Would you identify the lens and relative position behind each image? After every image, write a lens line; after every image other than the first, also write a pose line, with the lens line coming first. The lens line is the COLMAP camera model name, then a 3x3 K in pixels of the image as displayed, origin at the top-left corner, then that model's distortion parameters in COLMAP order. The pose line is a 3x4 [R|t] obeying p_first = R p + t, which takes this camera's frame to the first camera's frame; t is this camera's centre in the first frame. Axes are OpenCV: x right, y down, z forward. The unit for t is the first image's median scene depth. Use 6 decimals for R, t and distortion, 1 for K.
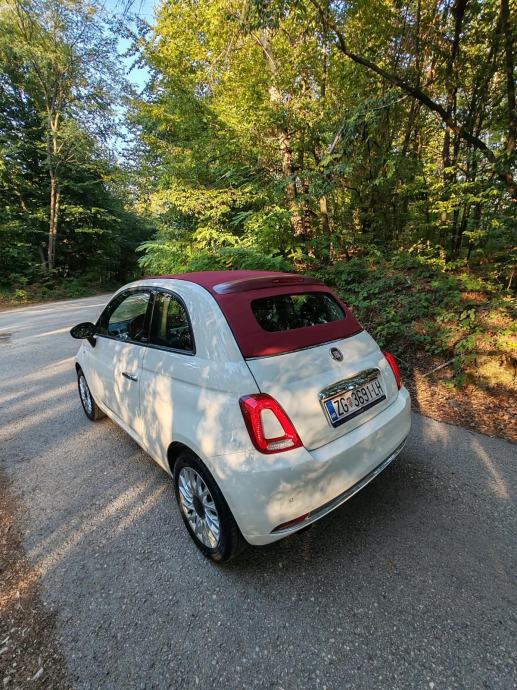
lens RADIAL K [[325.1, 0, 241.7], [0, 325.1, 361.2], [0, 0, 1]] dist [0.013521, -0.002220]
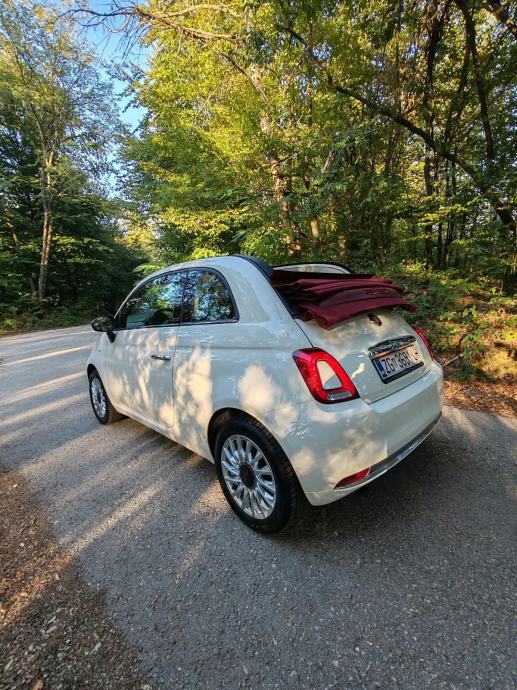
lens RADIAL K [[325.1, 0, 243.5], [0, 325.1, 359.7], [0, 0, 1]] dist [0.013521, -0.002220]
pose [[0.998908, -0.028758, 0.036835, -0.069898], [0.031845, 0.995772, -0.086158, 0.077595], [-0.034201, 0.087237, 0.995600, 0.006007]]
